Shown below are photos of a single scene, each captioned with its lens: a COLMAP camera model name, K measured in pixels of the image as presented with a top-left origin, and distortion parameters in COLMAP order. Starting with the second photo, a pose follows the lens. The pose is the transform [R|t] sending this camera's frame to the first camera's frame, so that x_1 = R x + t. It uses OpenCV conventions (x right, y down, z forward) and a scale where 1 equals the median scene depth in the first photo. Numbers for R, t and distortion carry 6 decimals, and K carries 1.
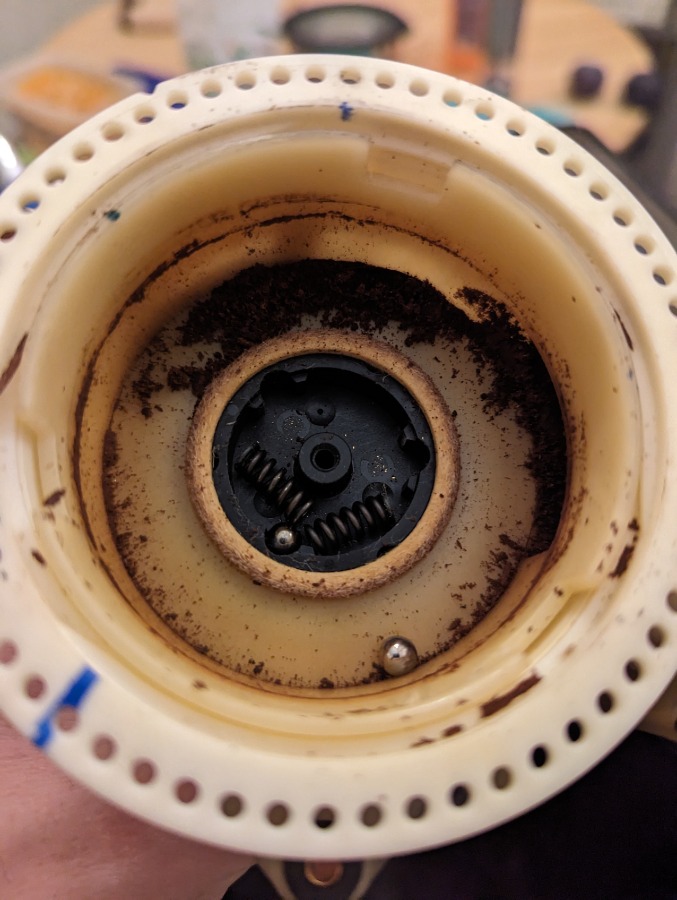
lens RADIAL K [[625.6, 0, 348.0], [0, 625.6, 450.2], [0, 0, 1]] dist [-0.060587, 0.000064]
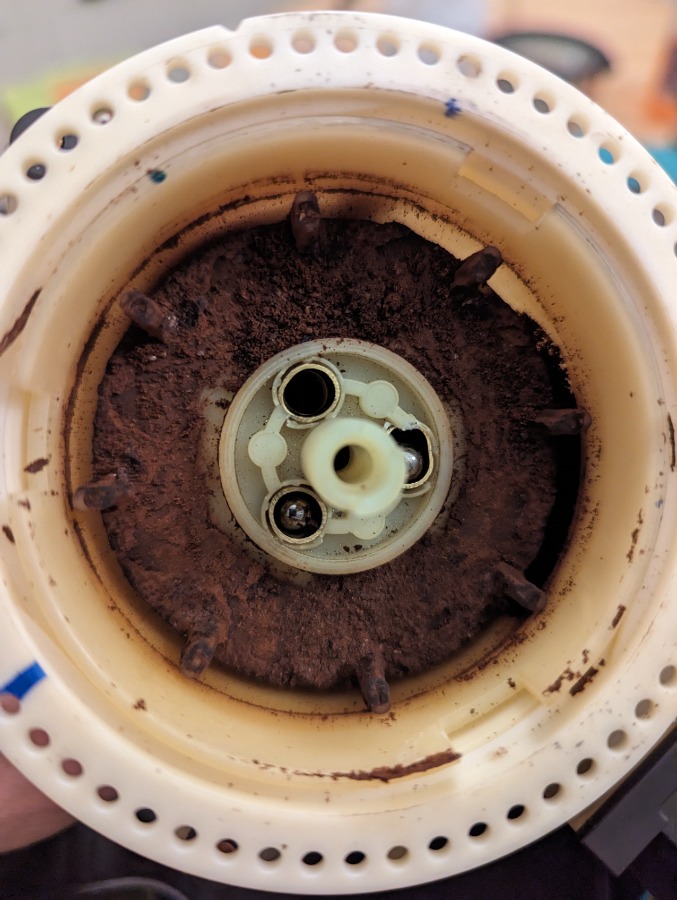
lens RADIAL K [[635.8, 0, 338.5], [0, 635.8, 450.0], [0, 0, 1]] dist [-0.065836, -0.000527]
pose [[0.963400, 0.267986, 0.006705, -0.033016], [-0.263932, 0.943858, 0.198675, -0.232593], [0.046914, -0.193173, 0.980042, 0.062767]]
